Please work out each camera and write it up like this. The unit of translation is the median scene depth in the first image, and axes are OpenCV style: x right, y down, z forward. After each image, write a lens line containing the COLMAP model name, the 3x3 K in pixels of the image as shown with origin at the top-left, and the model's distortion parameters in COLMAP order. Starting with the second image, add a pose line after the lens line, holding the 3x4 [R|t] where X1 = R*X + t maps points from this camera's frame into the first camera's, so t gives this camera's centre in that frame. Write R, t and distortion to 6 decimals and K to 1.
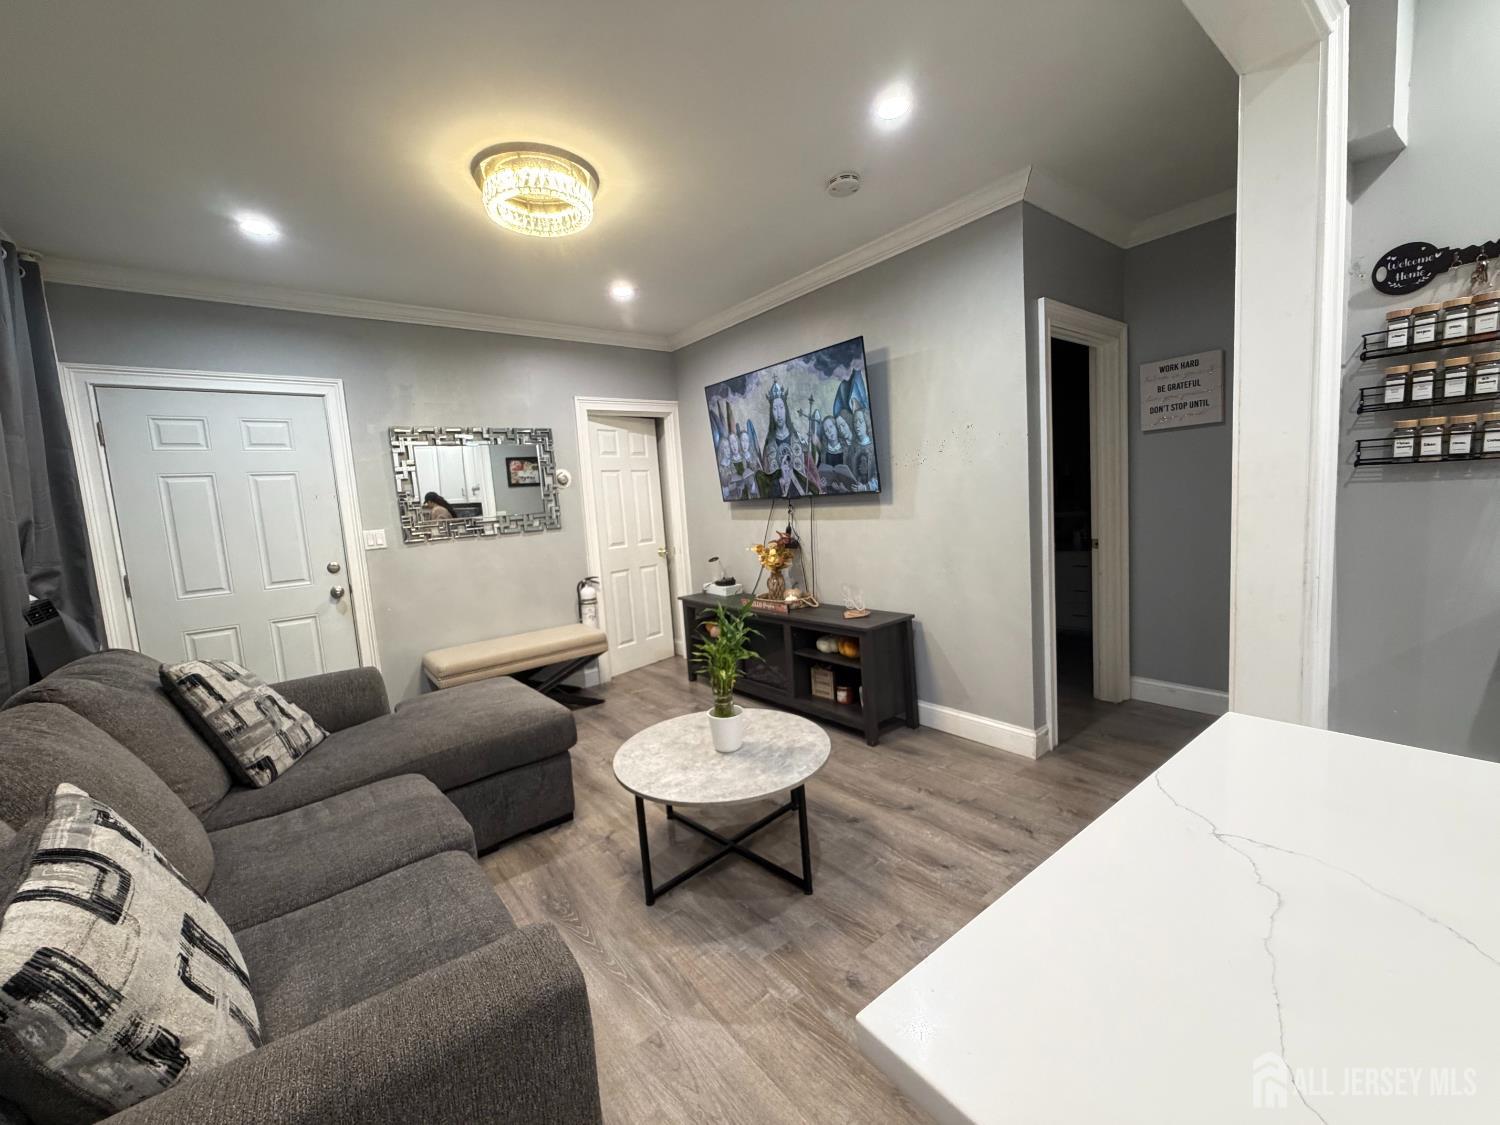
lens RADIAL K [[596.8, 0, 753.5], [0, 596.8, 558.2], [0, 0, 1]] dist [0.001750, -0.000296]
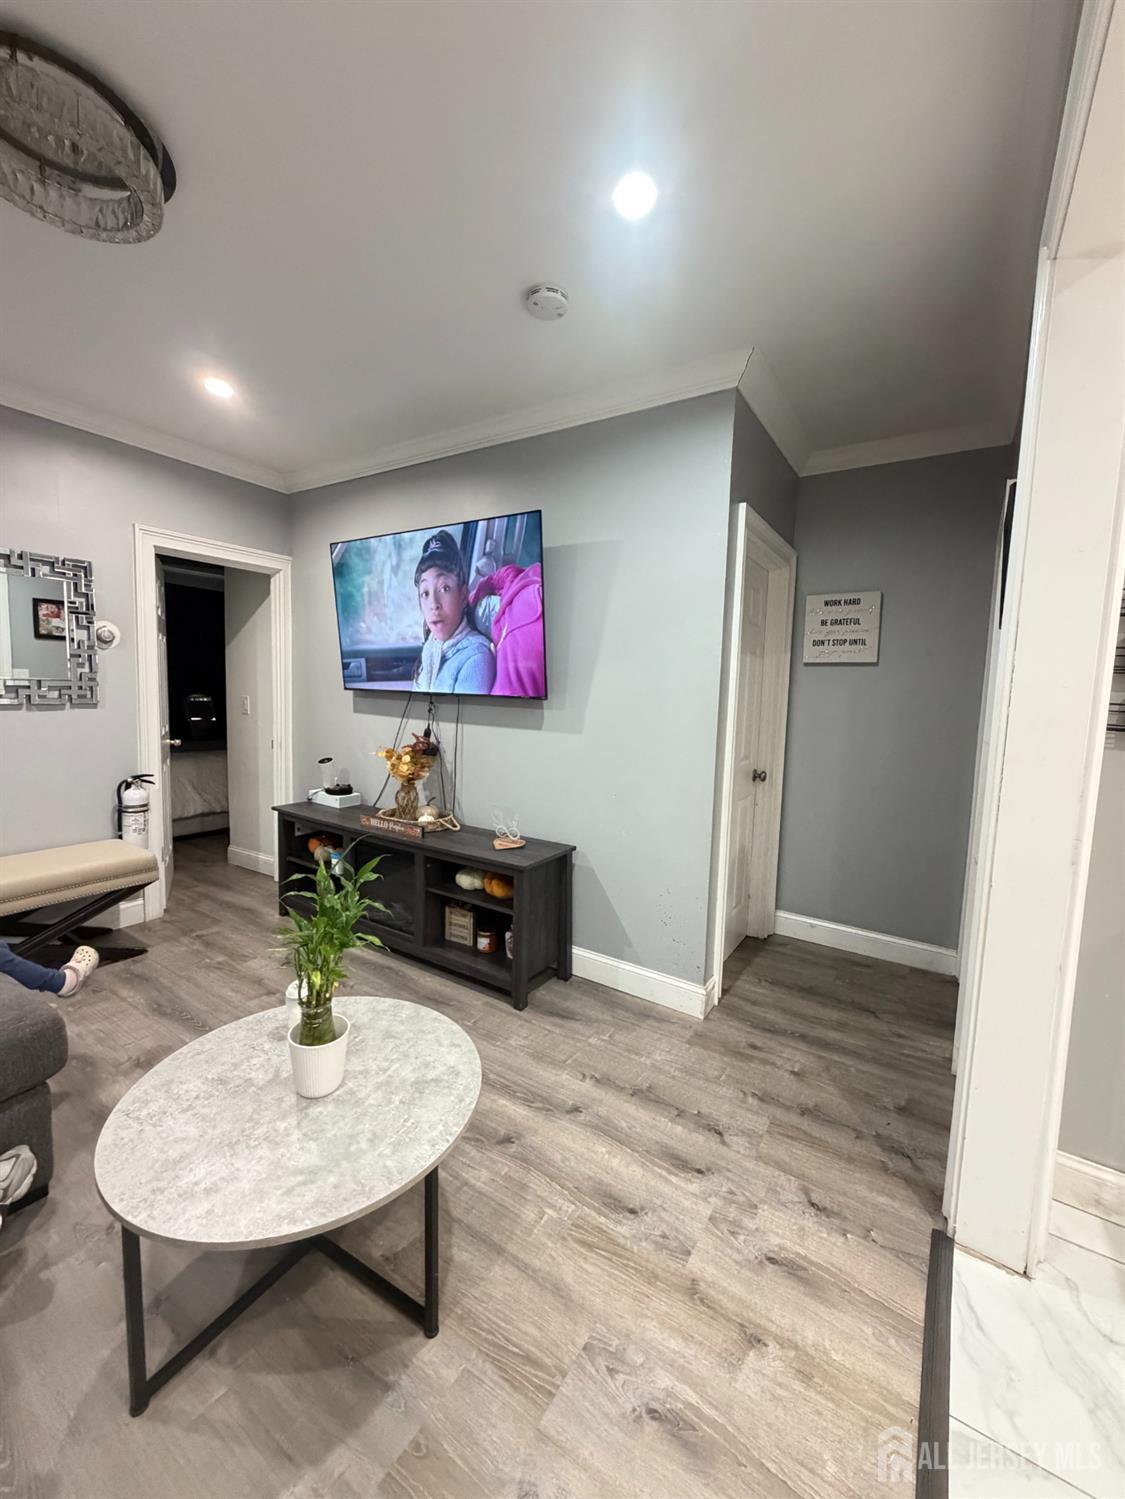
lens RADIAL K [[596.4, 0, 567.0], [0, 596.4, 744.1], [0, 0, 1]] dist [0.001750, -0.000296]
pose [[0.945206, 0.070542, 0.318761, -0.022796], [-0.065831, 0.997504, -0.025541, -0.027228], [-0.319767, 0.003157, 0.947491, 0.189764]]
